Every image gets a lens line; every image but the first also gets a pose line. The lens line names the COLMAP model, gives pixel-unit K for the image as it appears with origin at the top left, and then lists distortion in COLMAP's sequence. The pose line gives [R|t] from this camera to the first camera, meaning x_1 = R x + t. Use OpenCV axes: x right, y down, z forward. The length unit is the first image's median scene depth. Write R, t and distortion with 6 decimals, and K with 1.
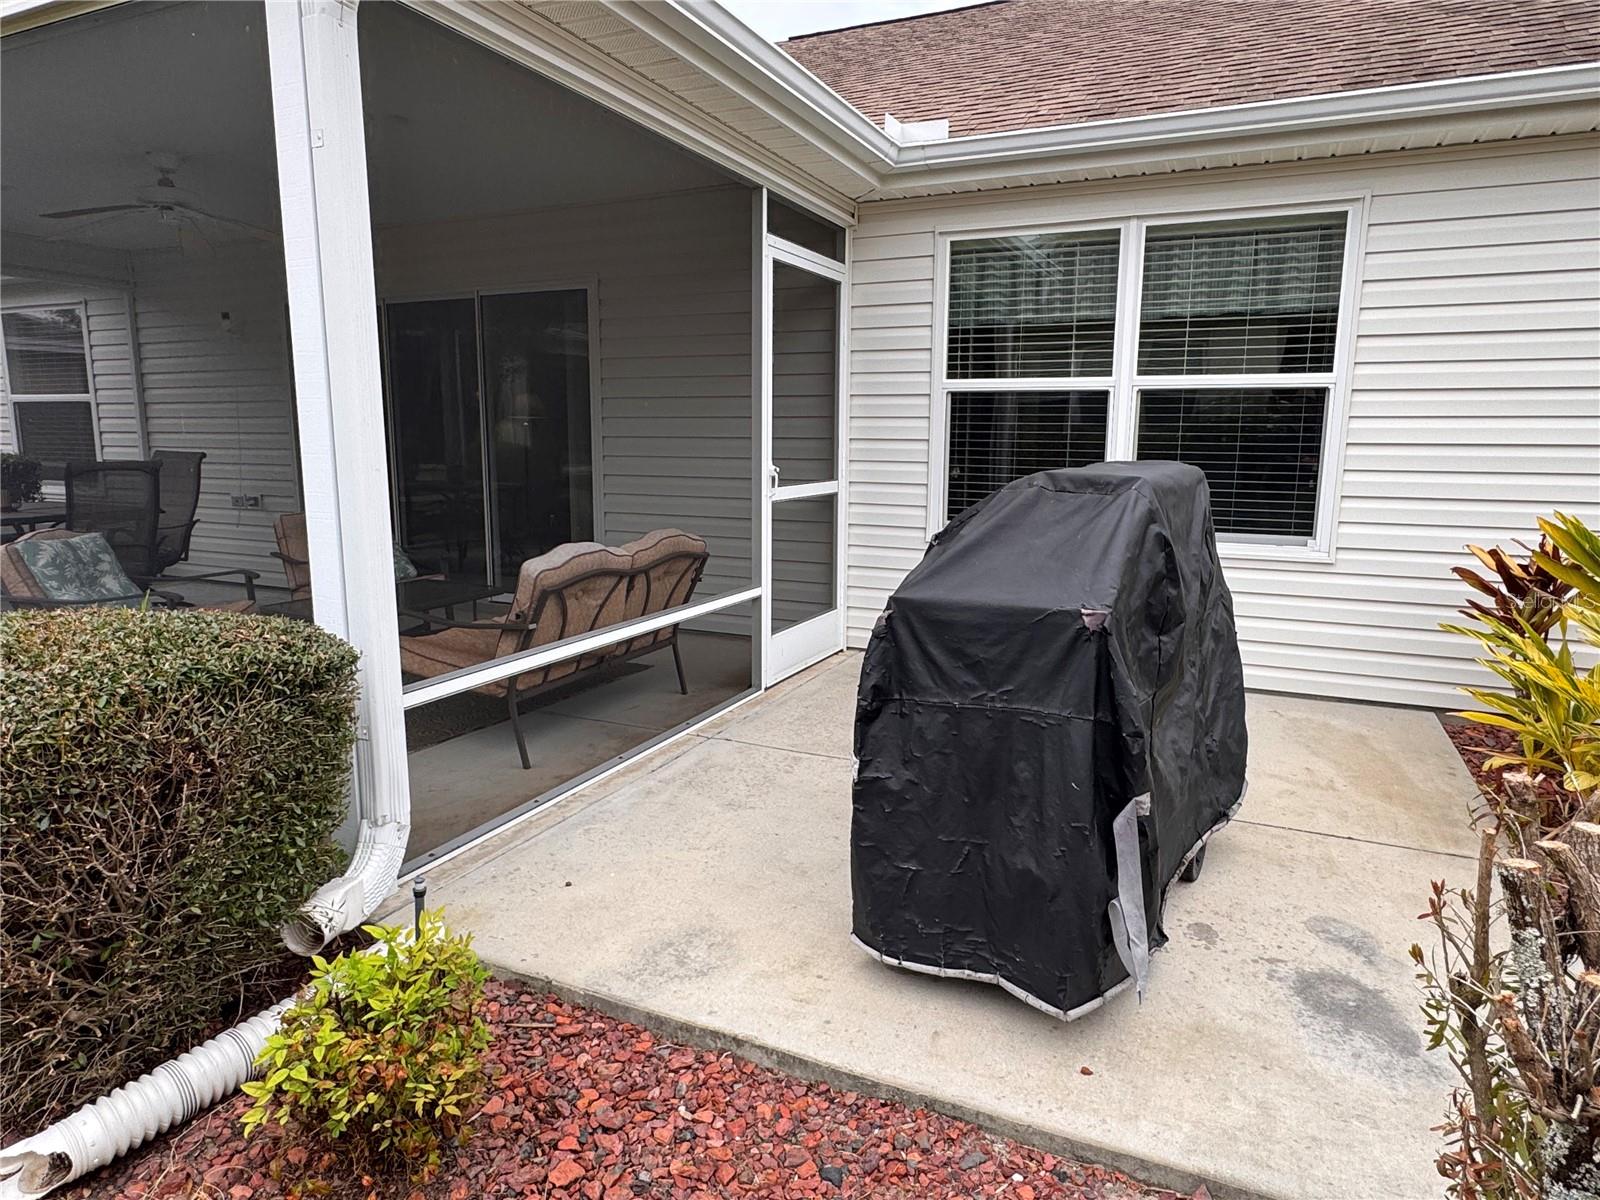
lens RADIAL K [[988.2, 0, 796.8], [0, 988.2, 601.4], [0, 0, 1]] dist [-0.003645, -0.000217]
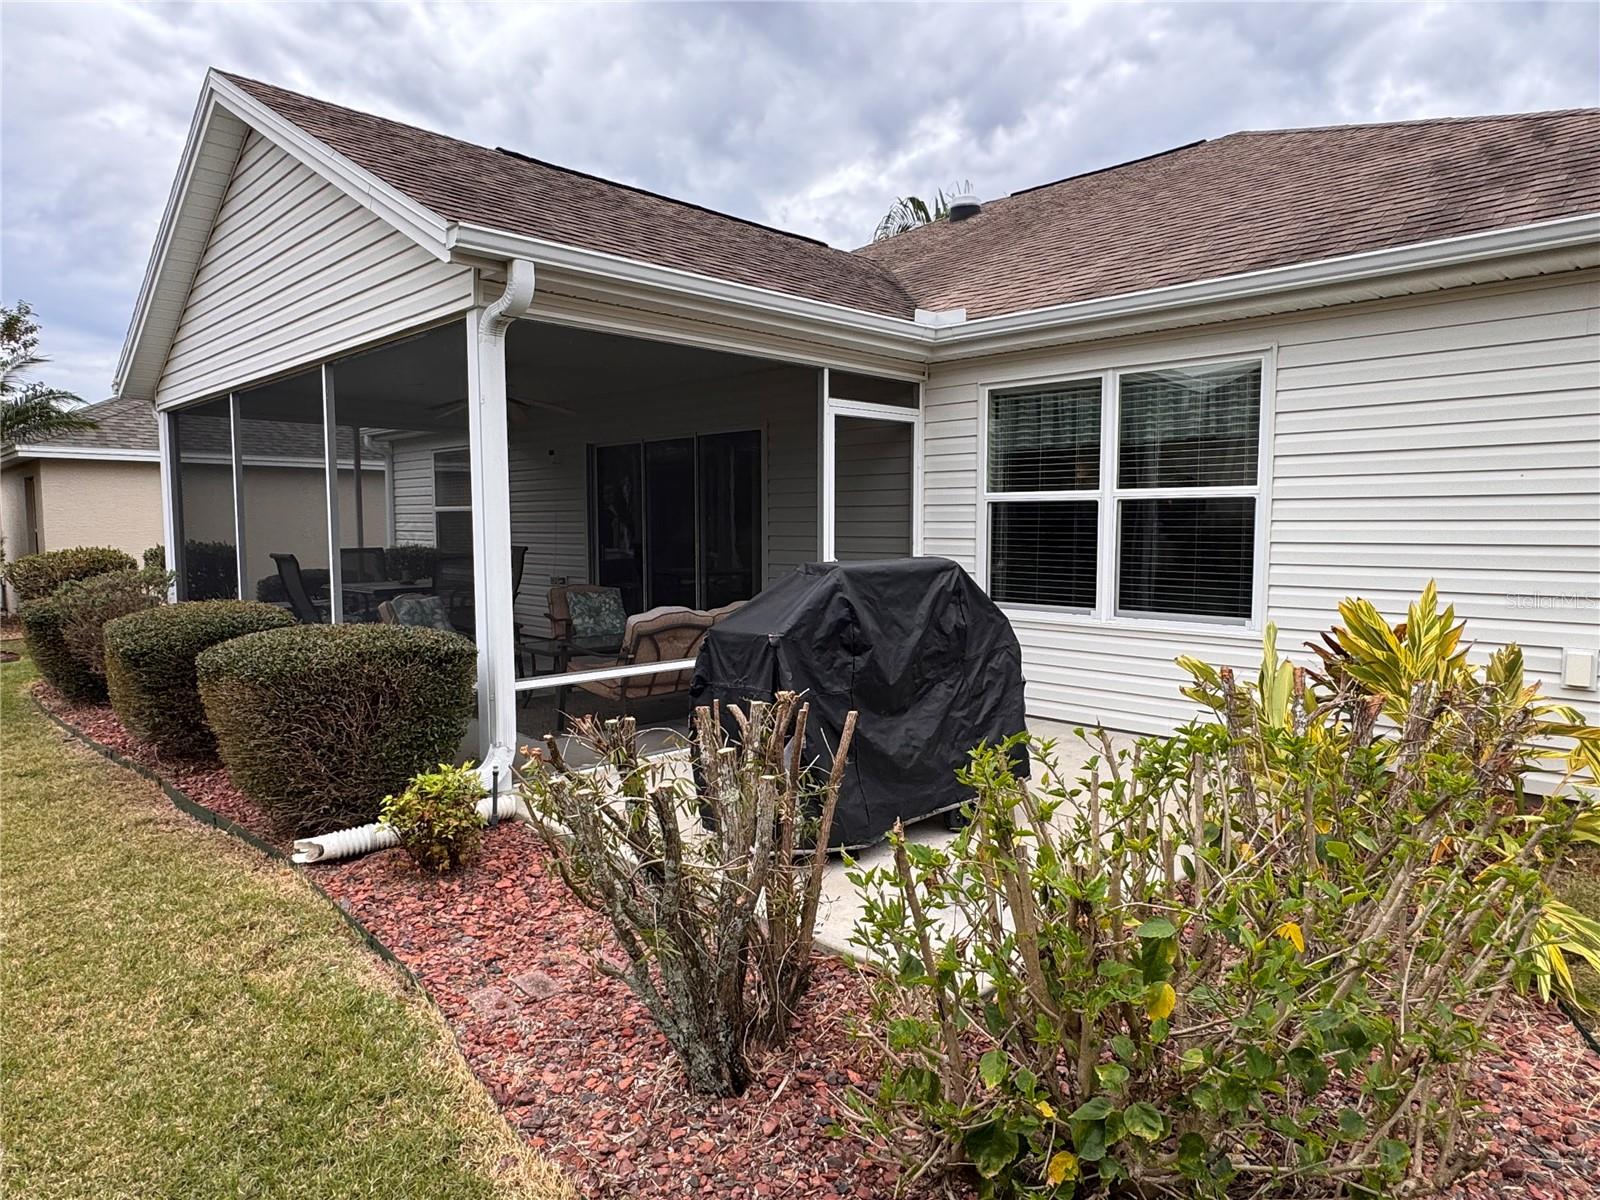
lens RADIAL K [[988.2, 0, 802.4], [0, 988.2, 599.8], [0, 0, 1]] dist [-0.003645, -0.000217]
pose [[0.938417, 0.019545, -0.344951, 0.416707], [-0.051232, 0.995233, -0.082981, 0.040198], [0.341685, 0.095543, 0.934945, -0.318825]]
